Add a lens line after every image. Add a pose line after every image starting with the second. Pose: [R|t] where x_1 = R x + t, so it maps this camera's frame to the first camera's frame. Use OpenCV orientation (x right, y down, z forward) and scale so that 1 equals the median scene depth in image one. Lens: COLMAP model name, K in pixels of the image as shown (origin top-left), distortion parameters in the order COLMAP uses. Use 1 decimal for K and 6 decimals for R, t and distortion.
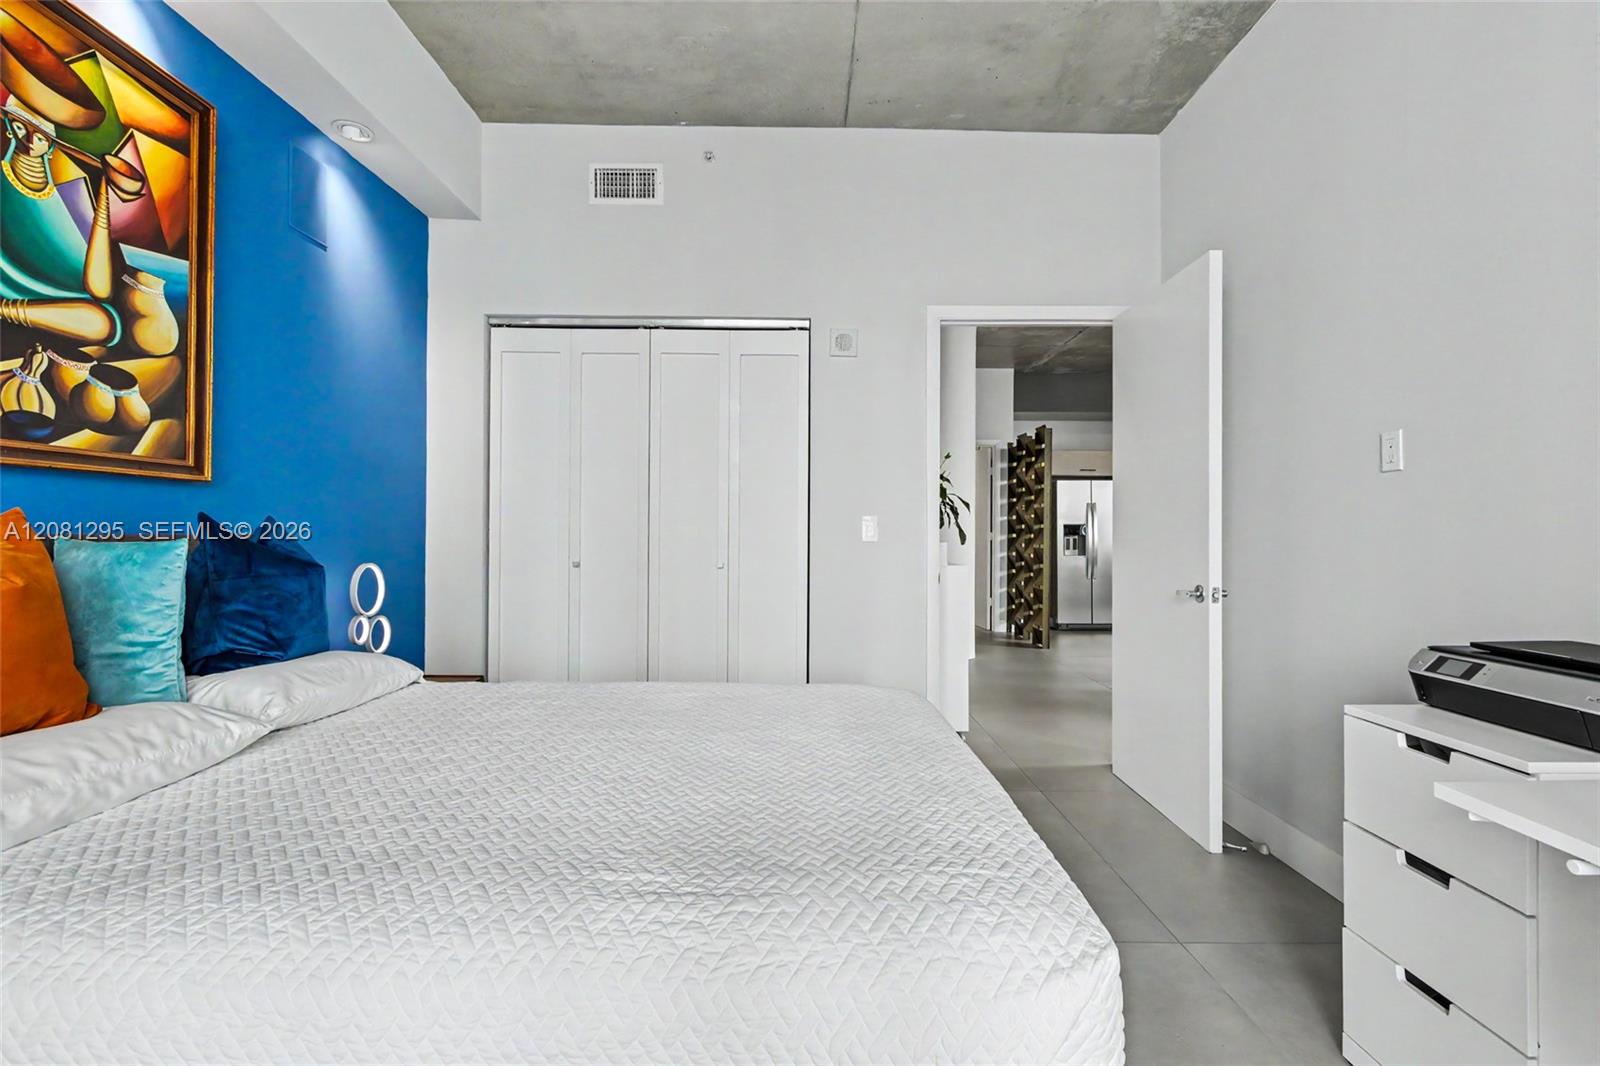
lens RADIAL K [[731.4, 0, 800.3], [0, 731.4, 527.5], [0, 0, 1]] dist [0.004089, -0.002661]
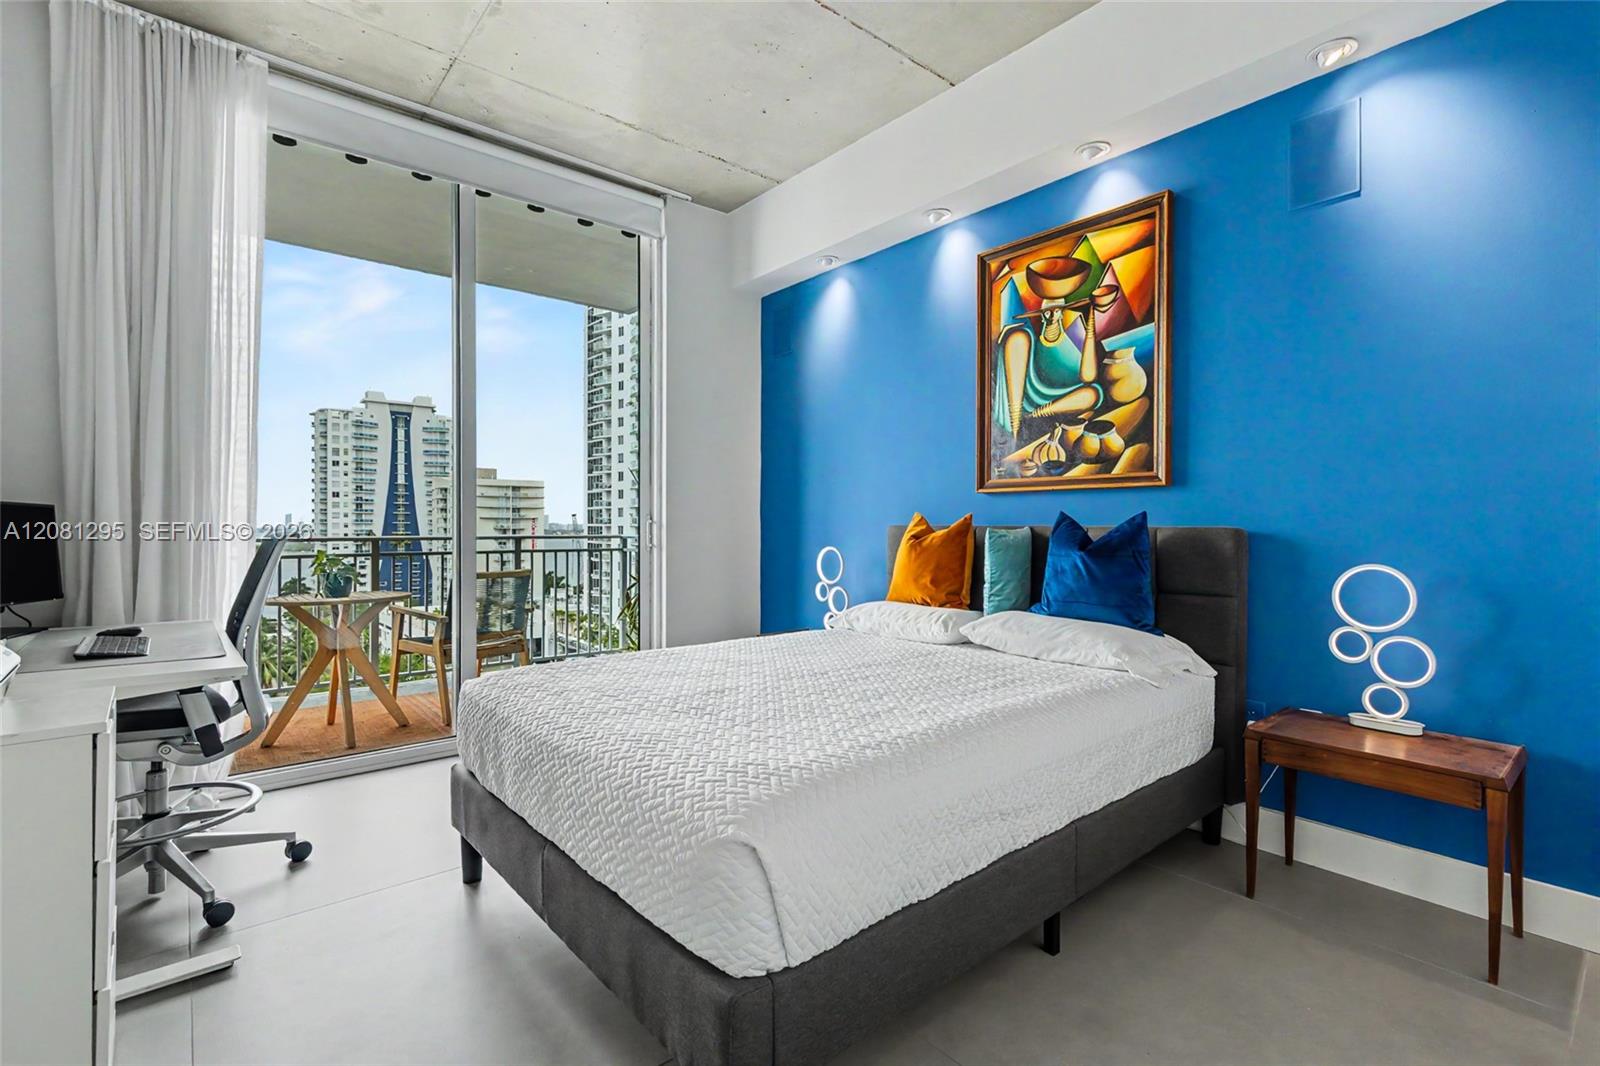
lens RADIAL K [[731.4, 0, 800.3], [0, 731.4, 529.1], [0, 0, 1]] dist [0.004089, -0.002661]
pose [[-0.759247, -0.011433, -0.650702, 0.573510], [-0.007960, 0.999934, -0.008281, 0.032834], [0.650754, -0.001108, -0.759288, 1.767075]]
